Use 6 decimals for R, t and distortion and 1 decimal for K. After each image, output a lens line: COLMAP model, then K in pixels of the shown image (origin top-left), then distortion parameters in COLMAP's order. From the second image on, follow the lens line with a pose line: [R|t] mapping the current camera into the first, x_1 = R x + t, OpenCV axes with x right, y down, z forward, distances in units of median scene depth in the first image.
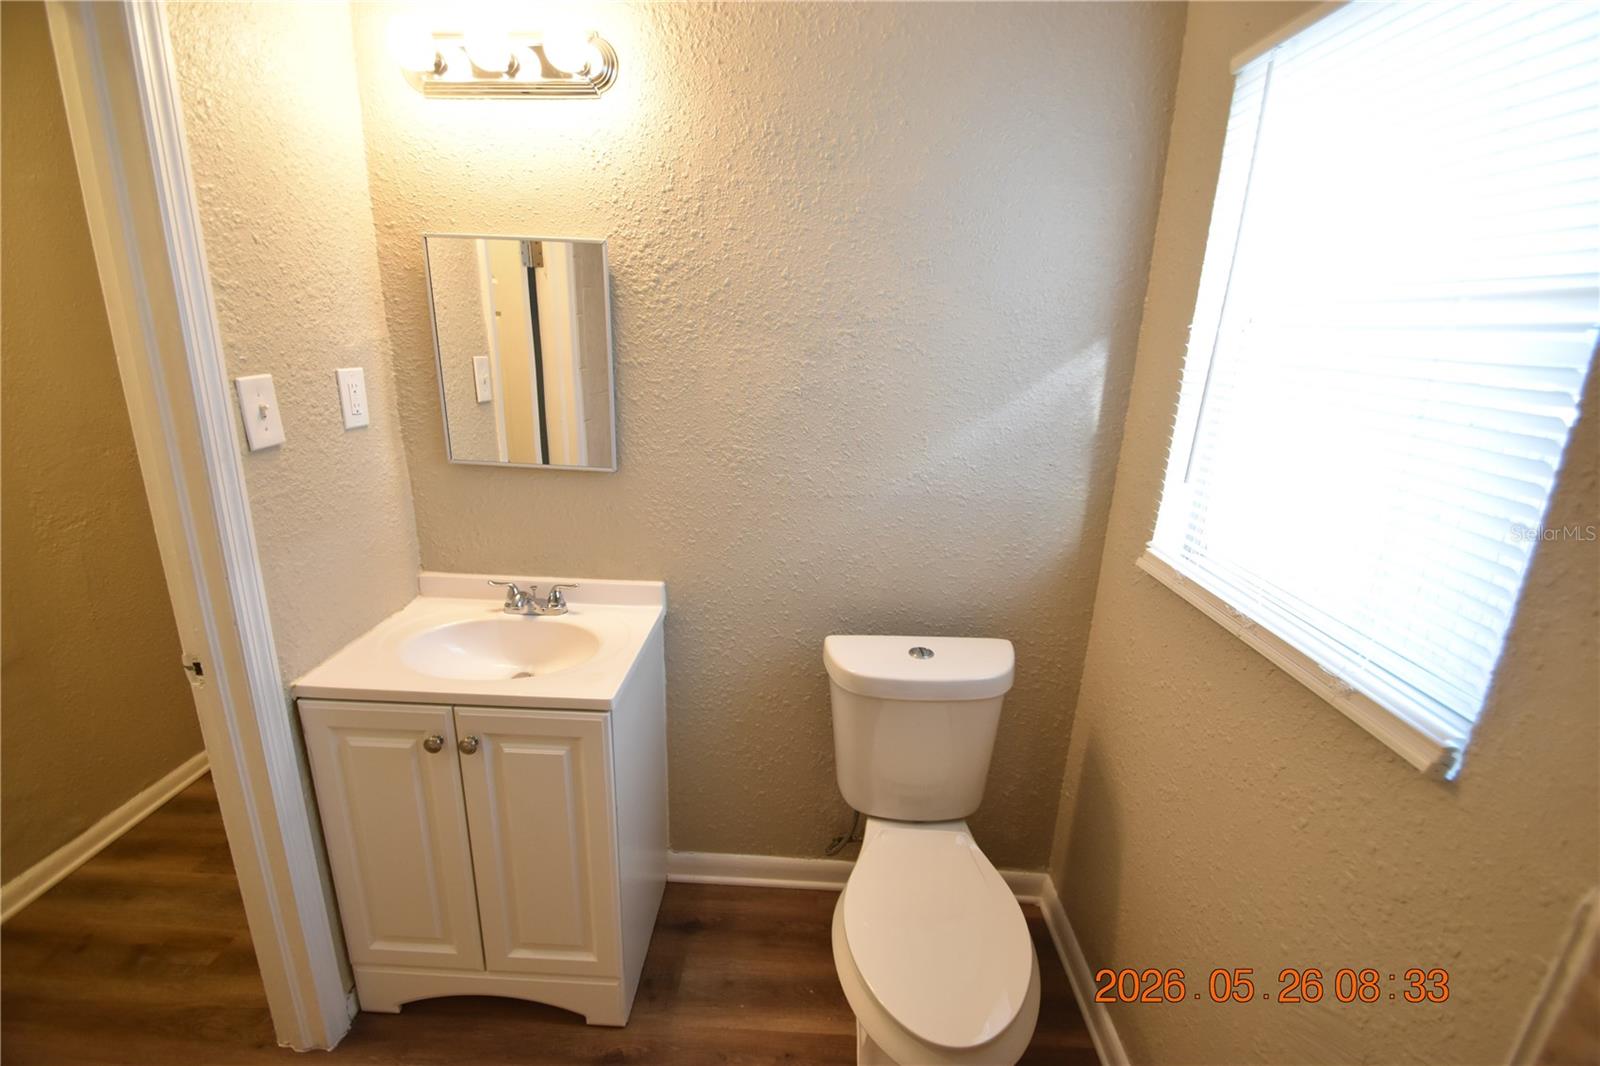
lens RADIAL K [[695.4, 0, 800.7], [0, 695.4, 540.1], [0, 0, 1]] dist [0.002296, -0.011193]
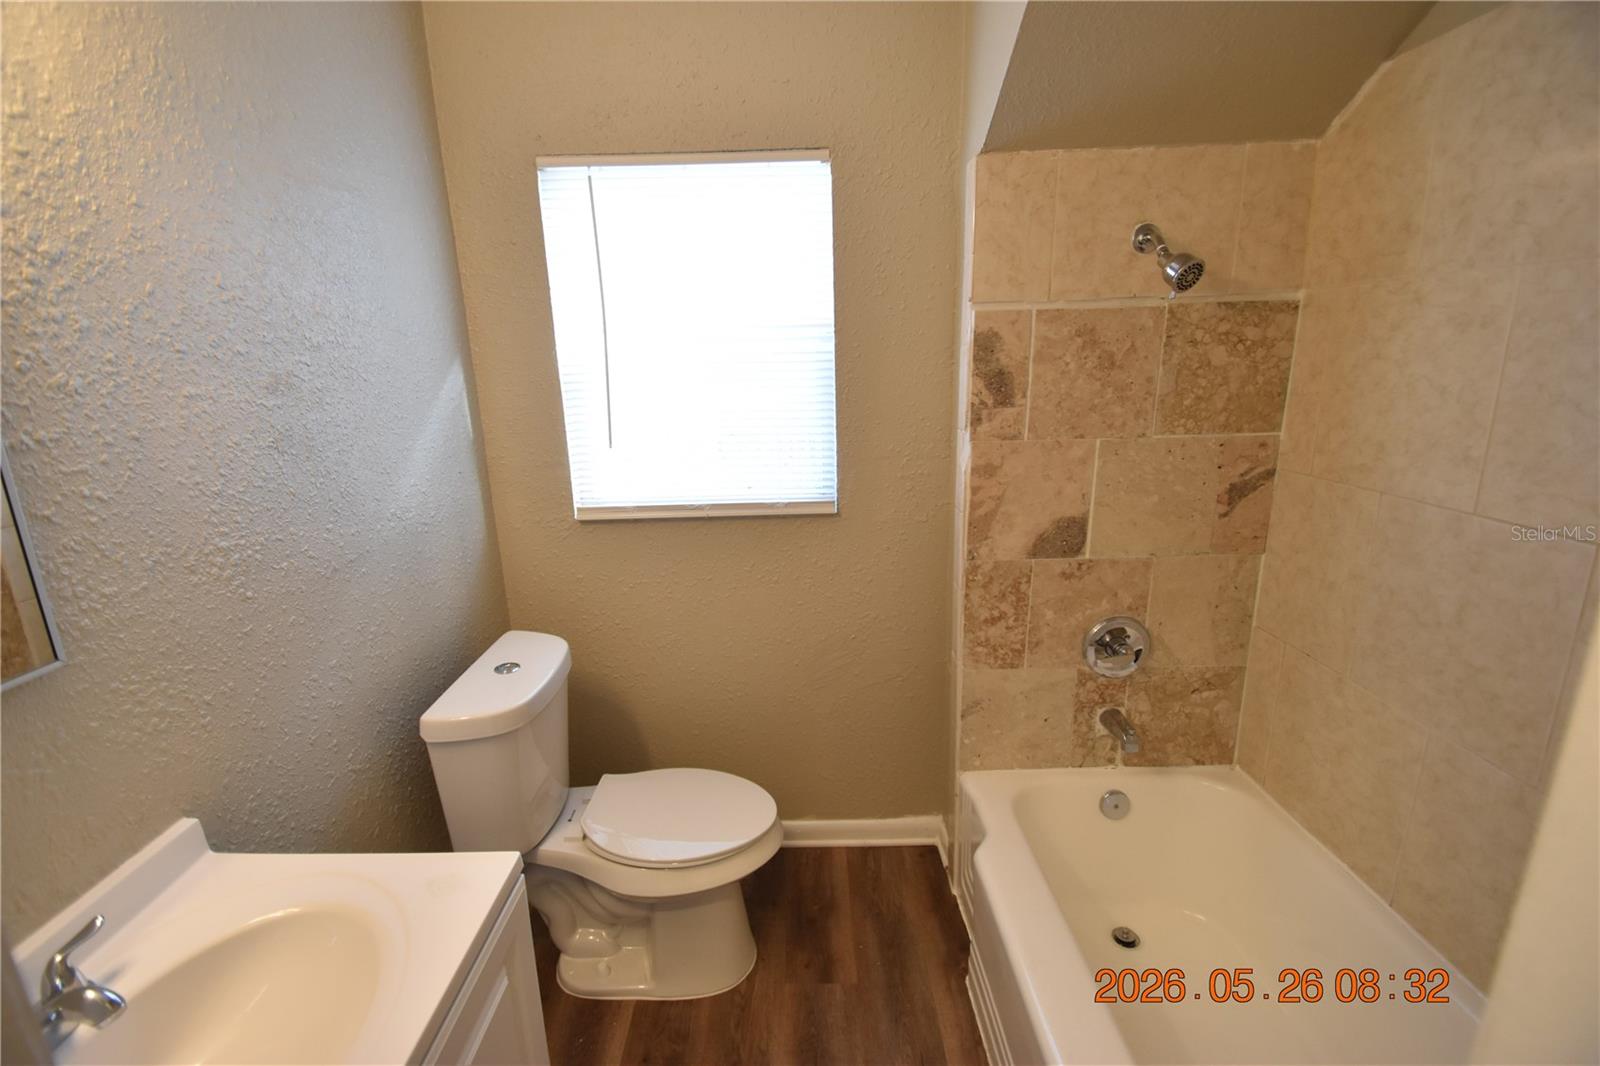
lens RADIAL K [[695.4, 0, 802.9], [0, 695.4, 534.8], [0, 0, 1]] dist [0.002296, -0.011193]
pose [[-0.036505, -0.282314, 0.958627, -0.769215], [0.304672, 0.910454, 0.279730, -0.168529], [-0.951757, 0.302279, 0.052777, 0.484950]]
